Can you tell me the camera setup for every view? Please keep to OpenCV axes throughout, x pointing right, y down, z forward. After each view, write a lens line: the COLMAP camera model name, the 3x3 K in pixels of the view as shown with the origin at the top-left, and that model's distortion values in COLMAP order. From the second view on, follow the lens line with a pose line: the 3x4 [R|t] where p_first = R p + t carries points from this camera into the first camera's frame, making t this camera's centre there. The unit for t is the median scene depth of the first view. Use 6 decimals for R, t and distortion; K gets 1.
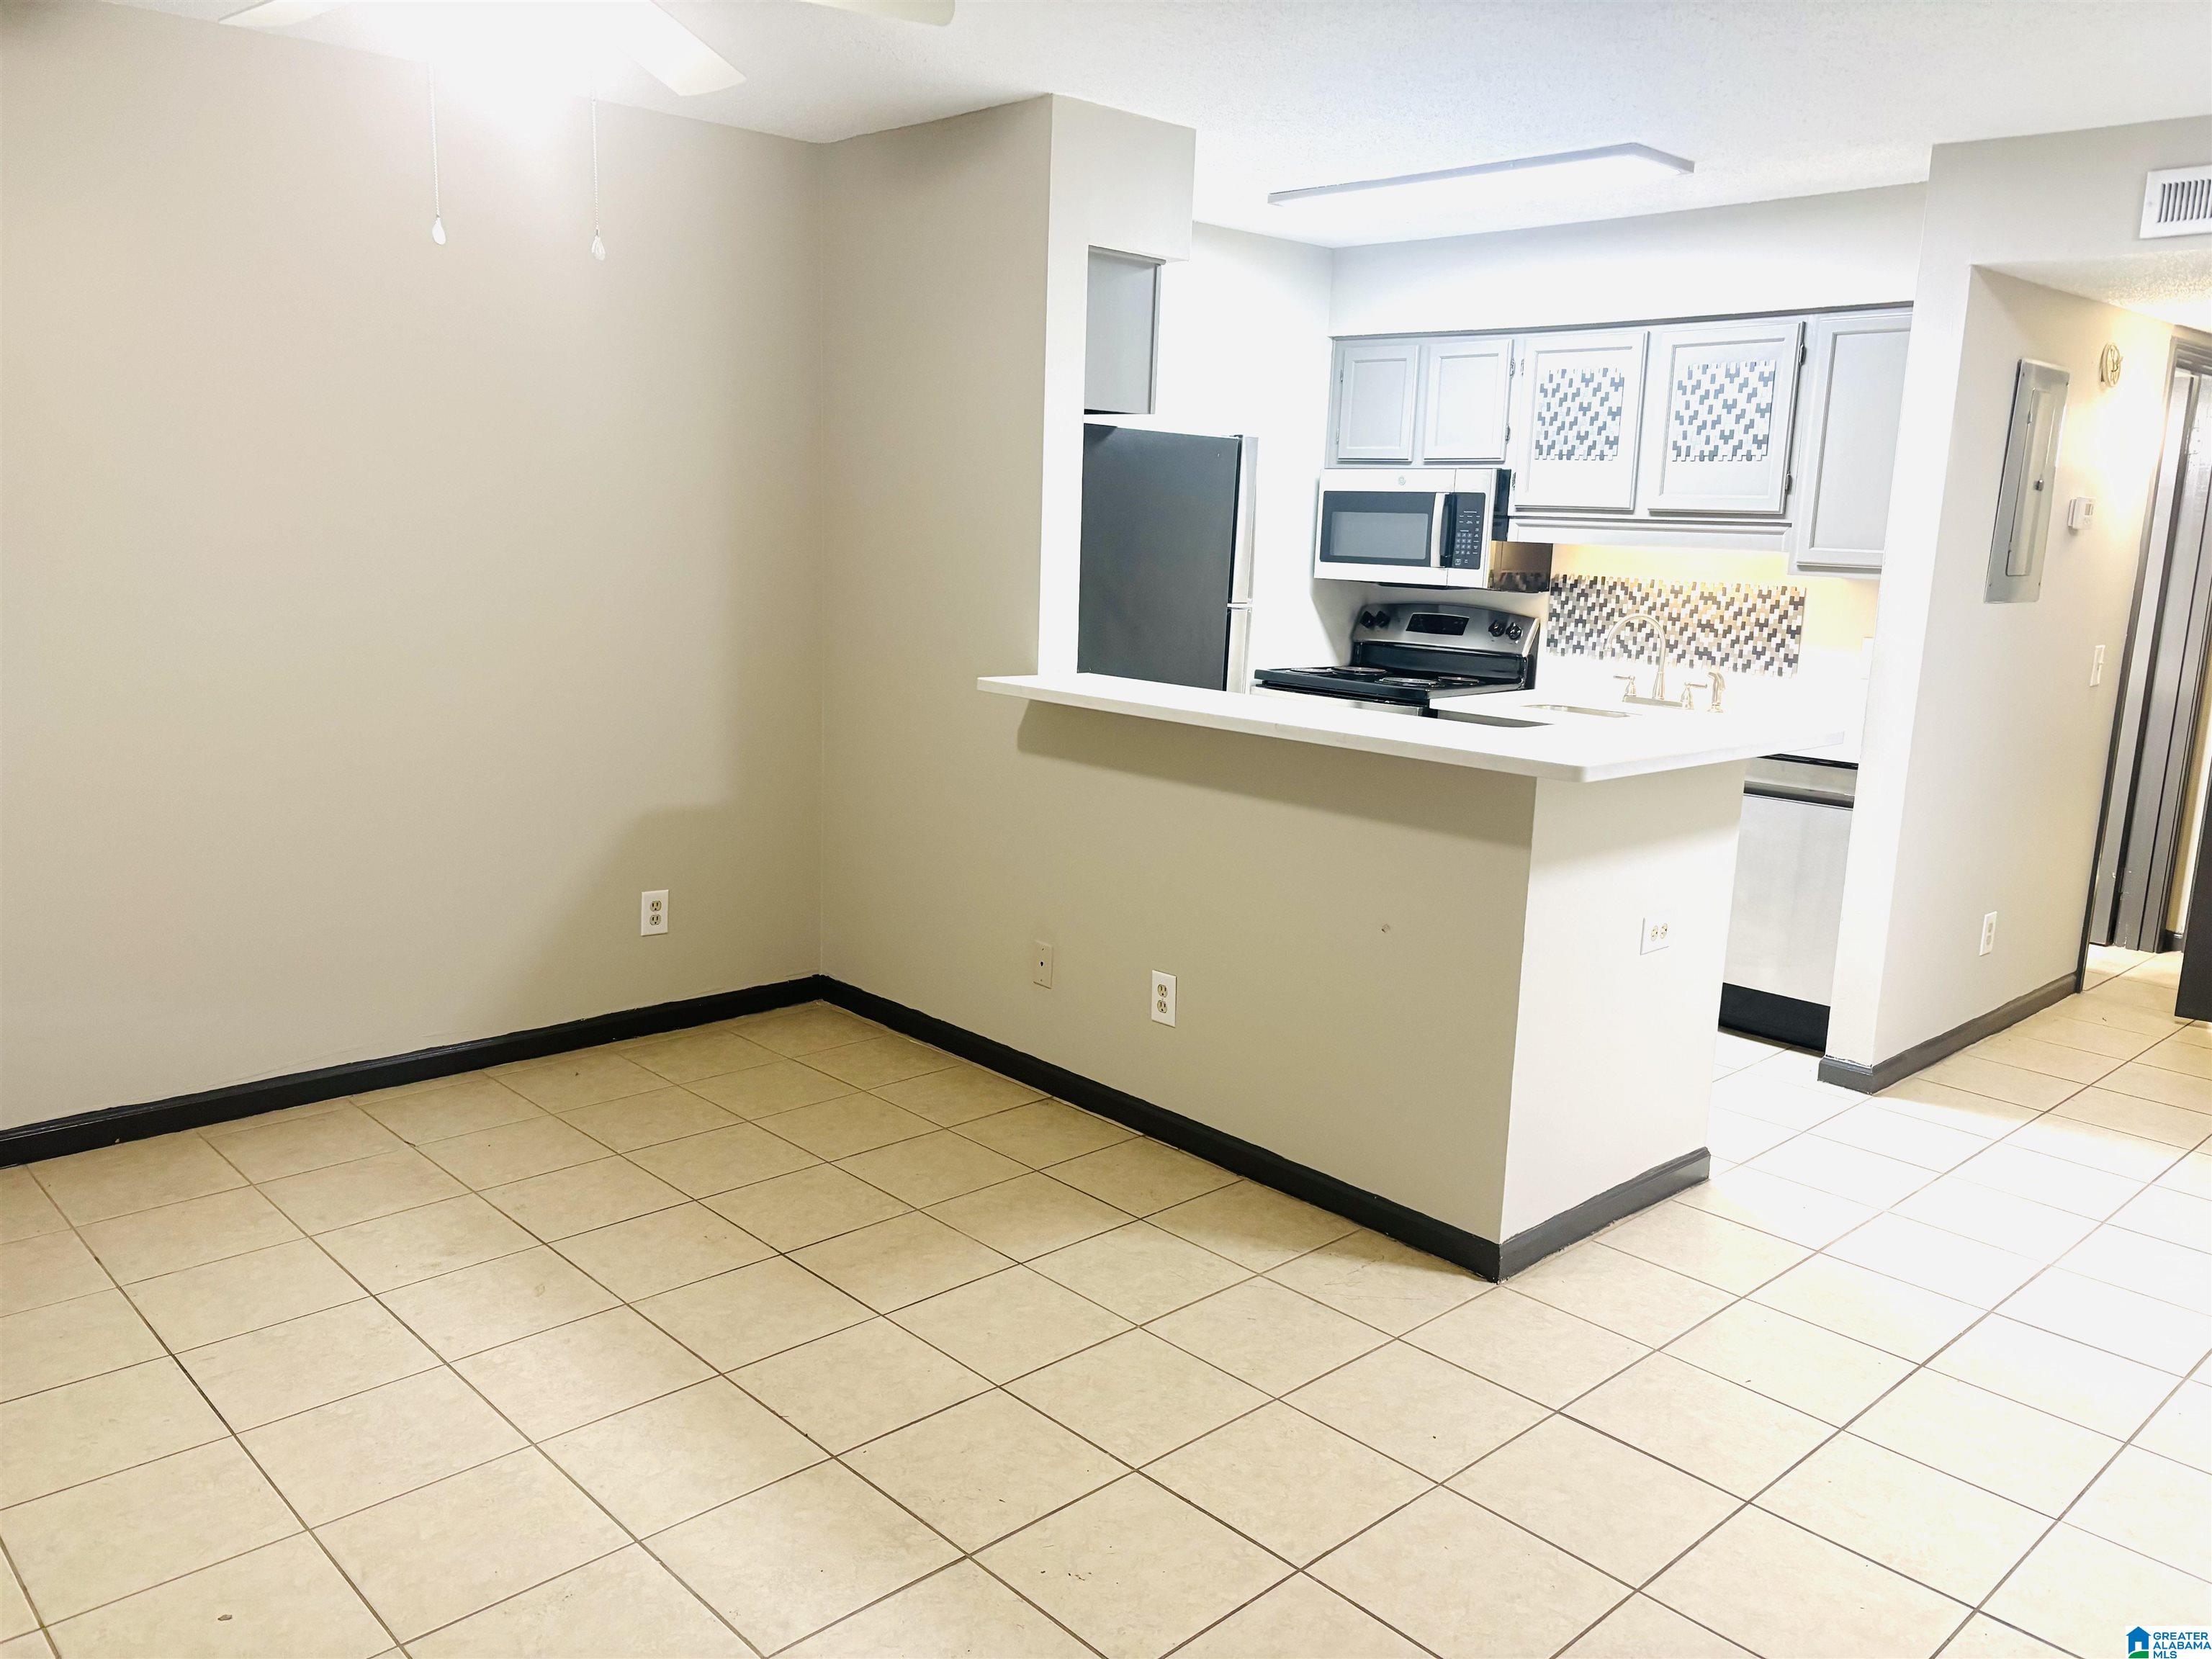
lens RADIAL K [[1686.6, 0, 1106.0], [0, 1686.6, 829.5], [0, 0, 1]] dist [0.062770, -0.093876]
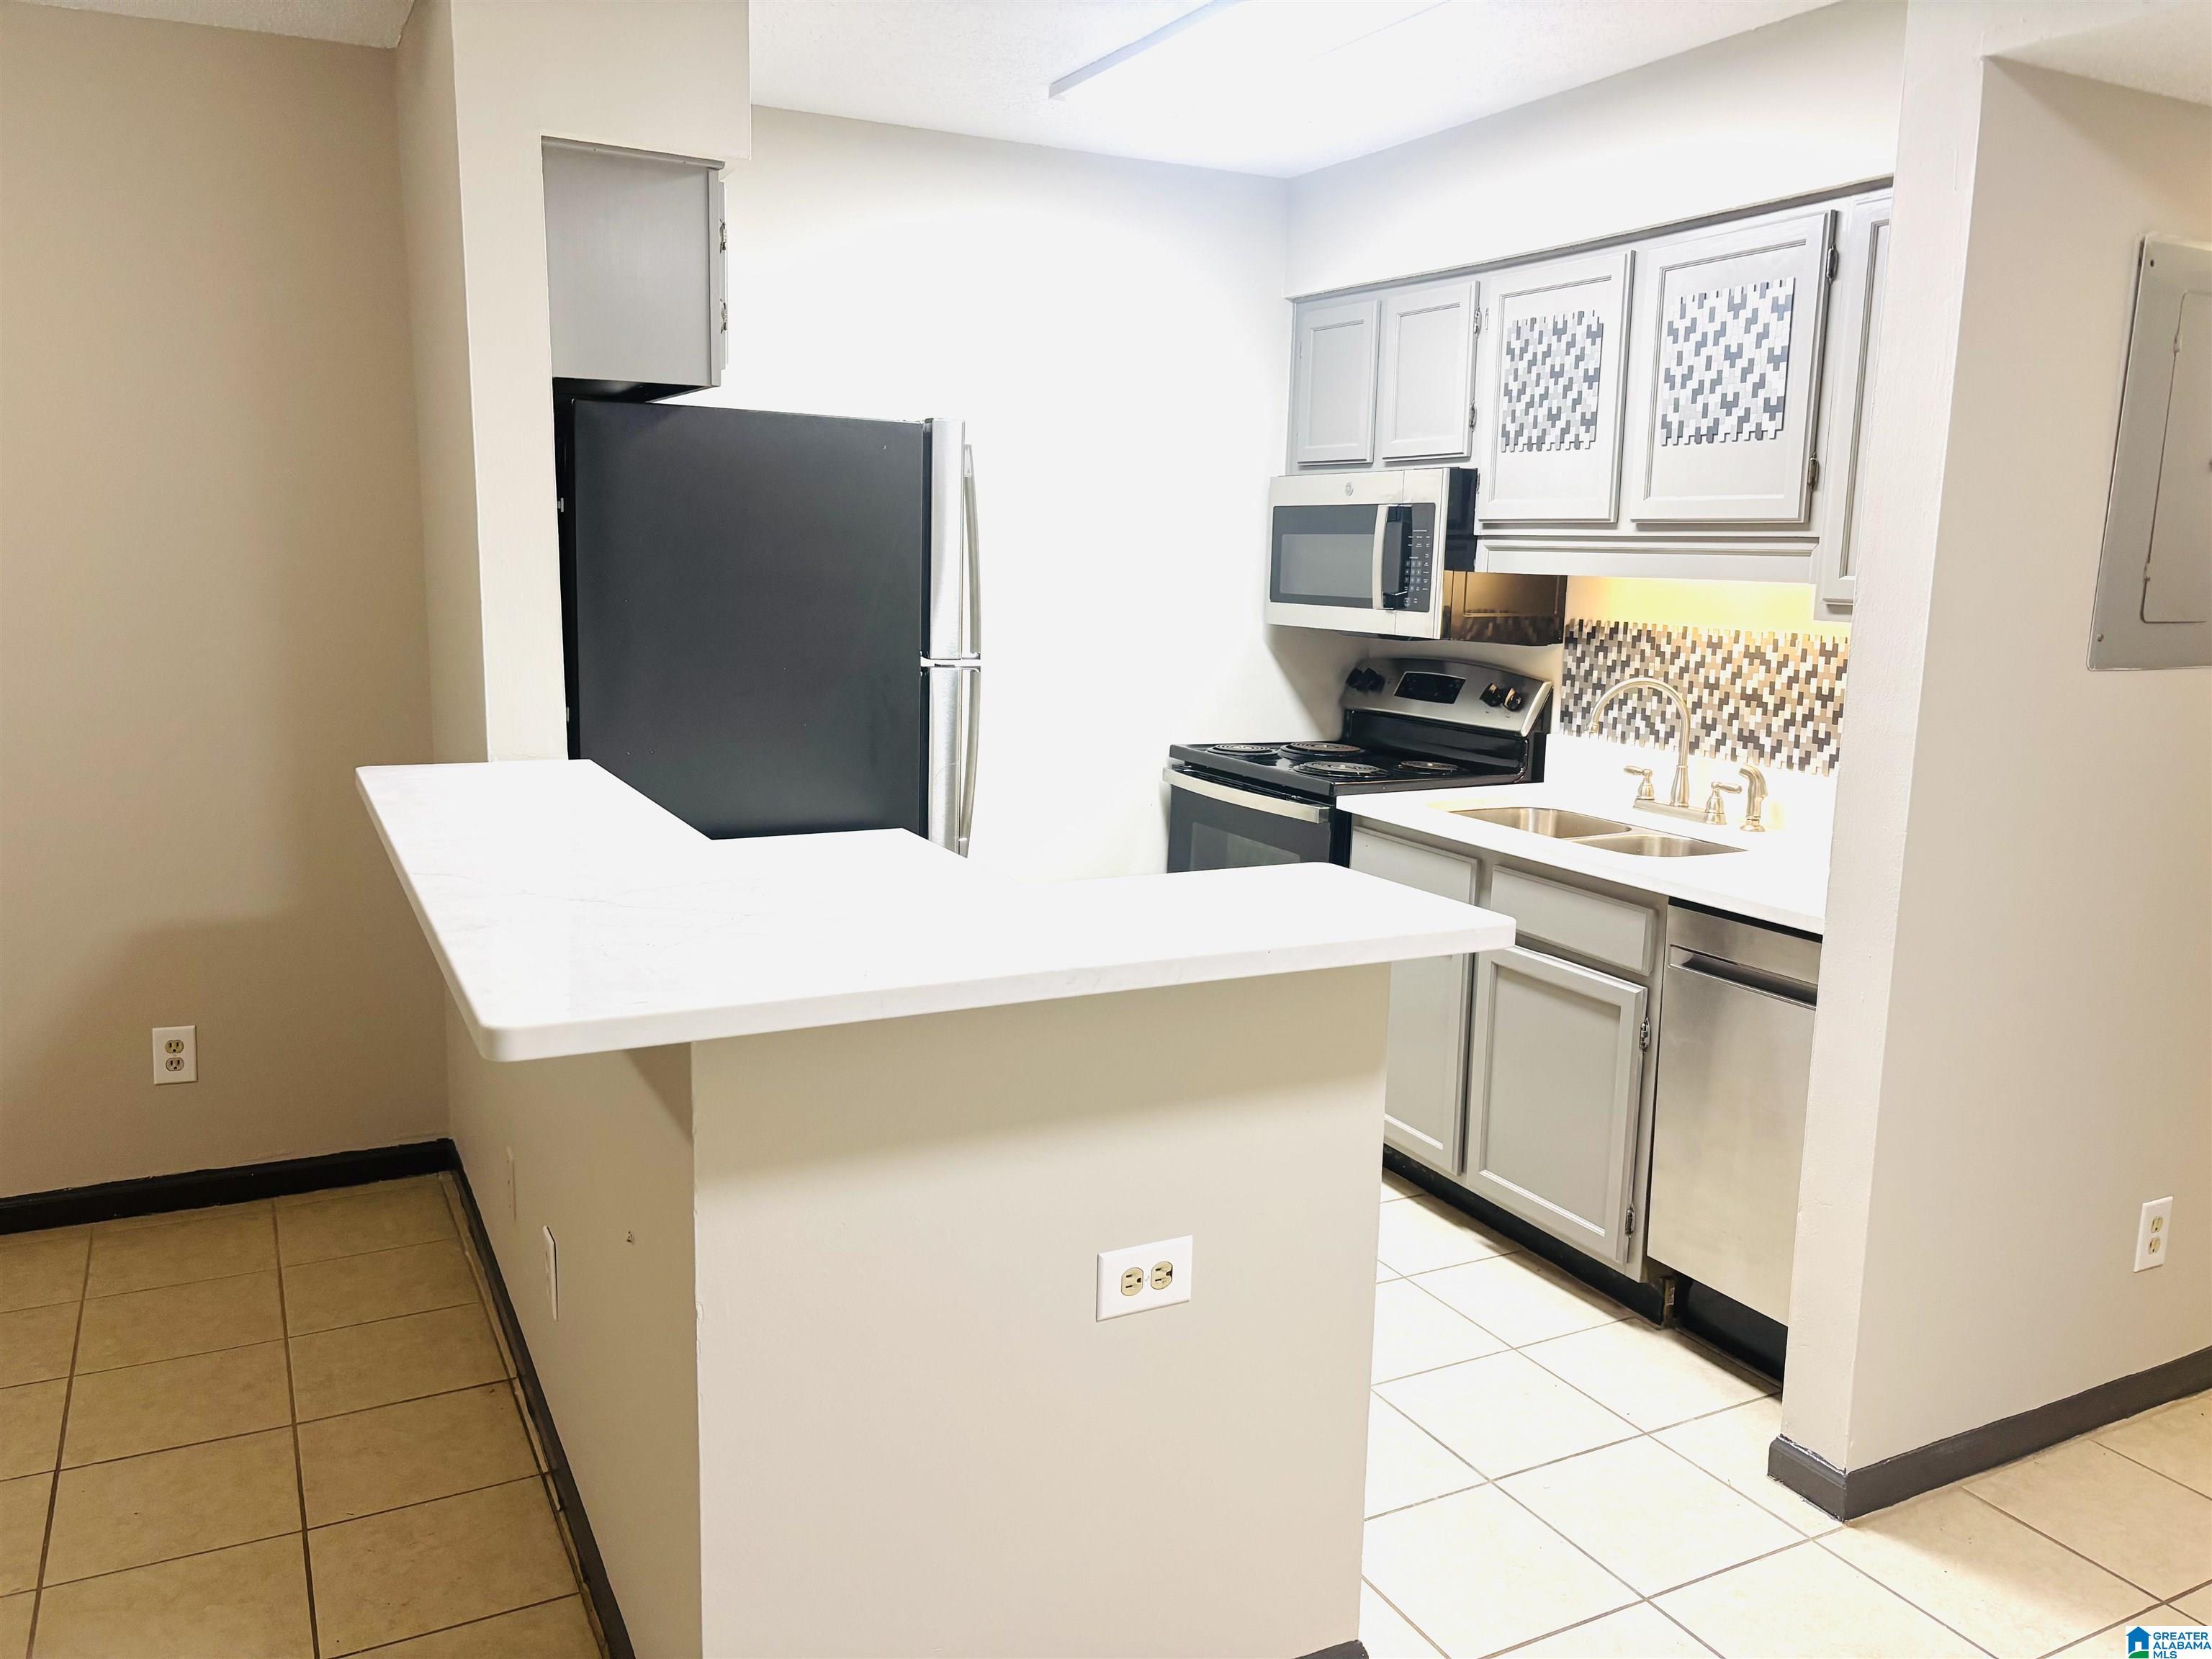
lens RADIAL K [[1686.6, 0, 1106.0], [0, 1686.6, 829.5], [0, 0, 1]] dist [0.062770, -0.093876]
pose [[0.962012, 0.032717, -0.271041, 0.296488], [-0.039577, 0.999019, -0.019884, -0.046691], [0.270125, 0.029856, 0.962362, 0.307445]]
